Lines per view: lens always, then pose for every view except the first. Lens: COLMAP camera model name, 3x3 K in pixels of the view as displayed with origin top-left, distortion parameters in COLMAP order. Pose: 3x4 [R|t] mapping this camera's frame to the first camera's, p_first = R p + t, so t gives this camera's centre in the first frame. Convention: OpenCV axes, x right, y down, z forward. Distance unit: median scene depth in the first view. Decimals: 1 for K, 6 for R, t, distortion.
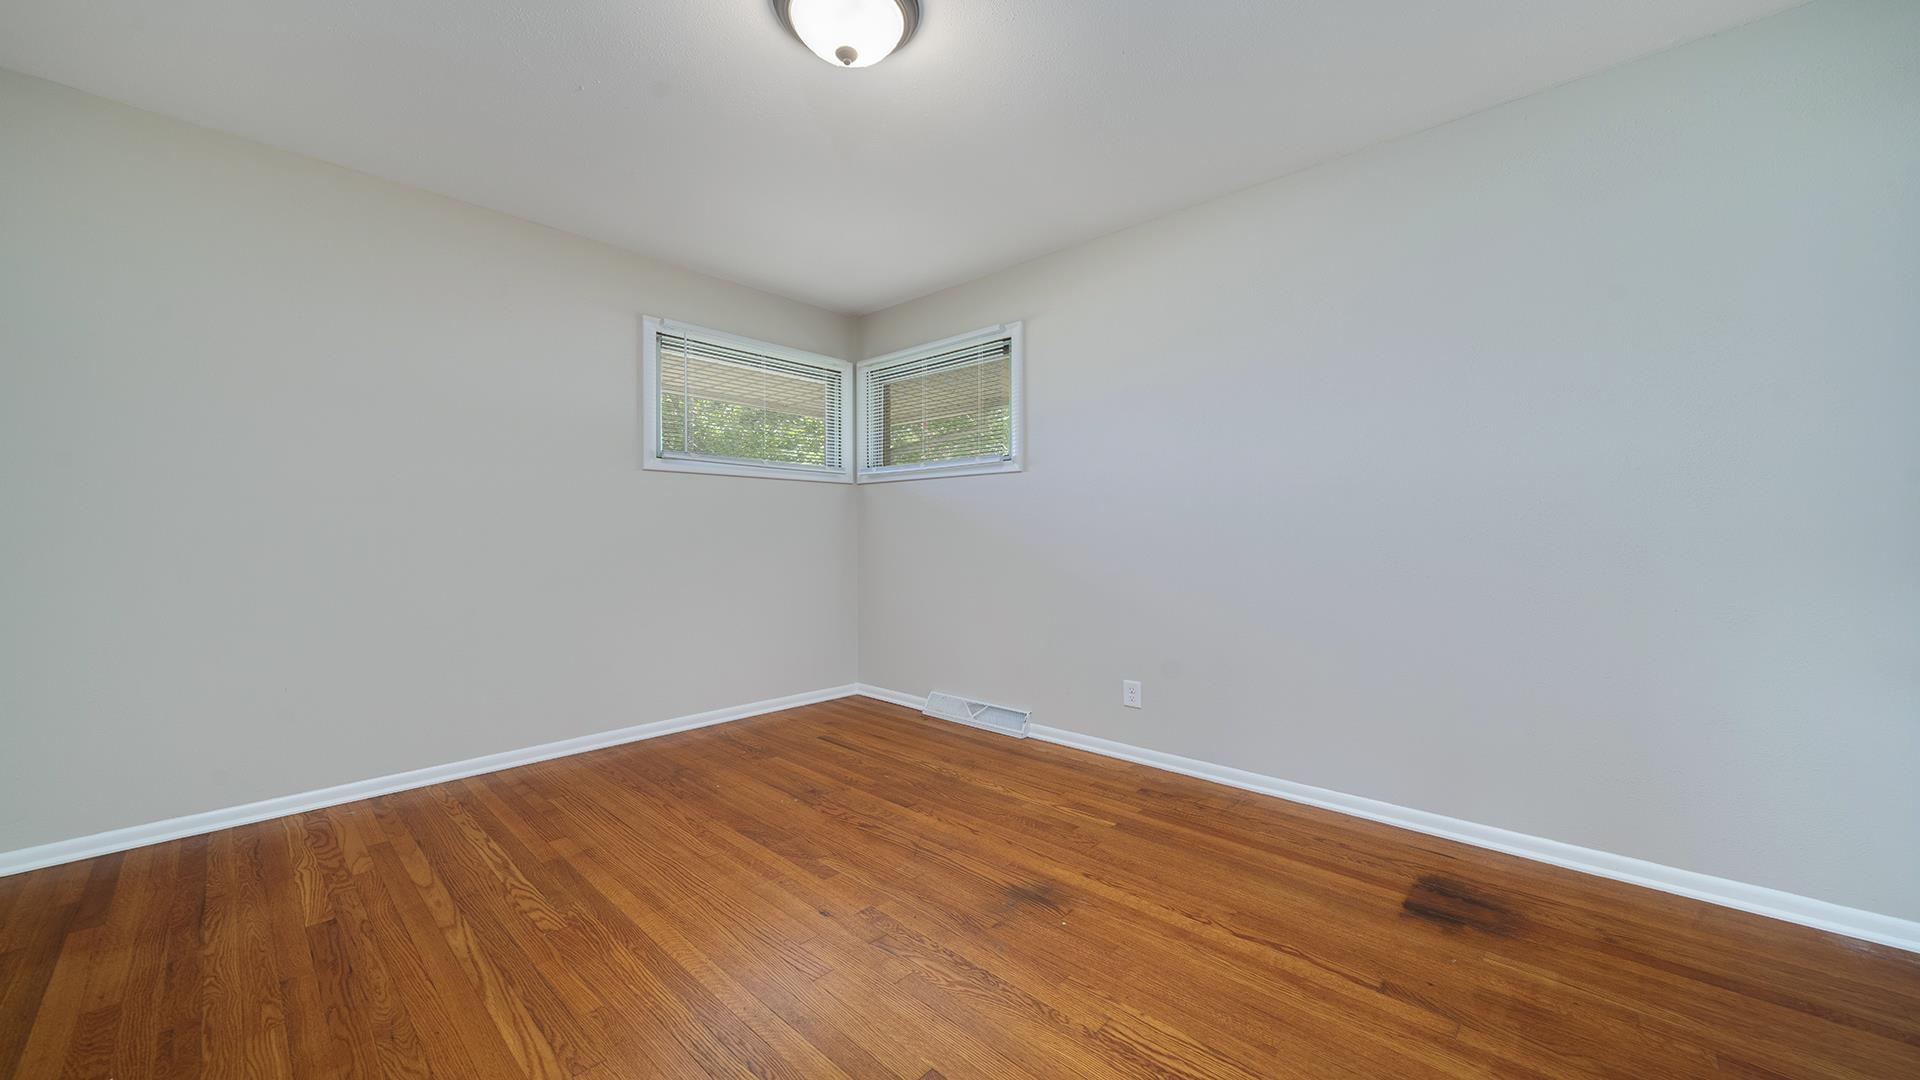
lens RADIAL K [[691.9, 0, 964.3], [0, 691.9, 540.2], [0, 0, 1]] dist [-0.001033, 0.000068]
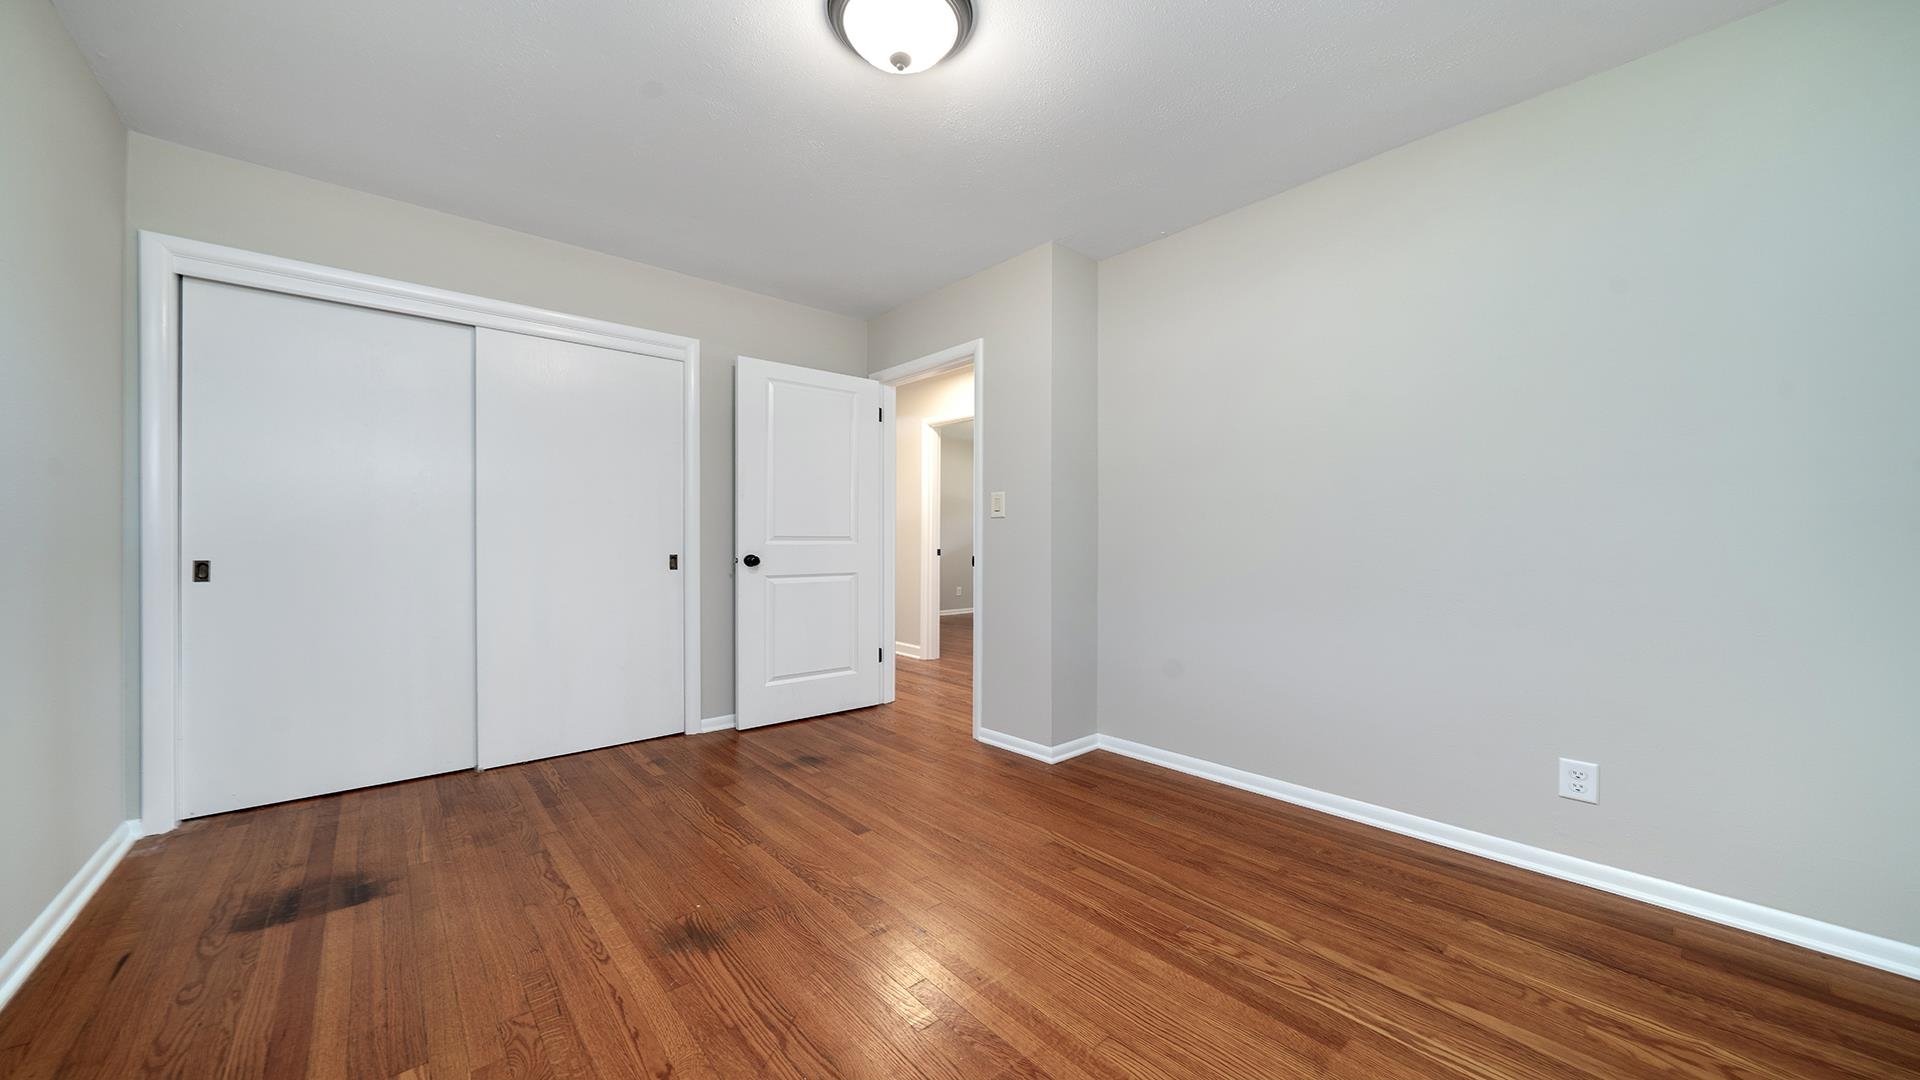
lens RADIAL K [[691.9, 0, 964.3], [0, 691.9, 540.2], [0, 0, 1]] dist [-0.001033, 0.000068]
pose [[-0.994802, -0.000801, 0.101829, -0.360624], [-0.000286, 0.999987, 0.005064, -0.013168], [-0.101831, 0.005008, -0.994789, 1.963569]]
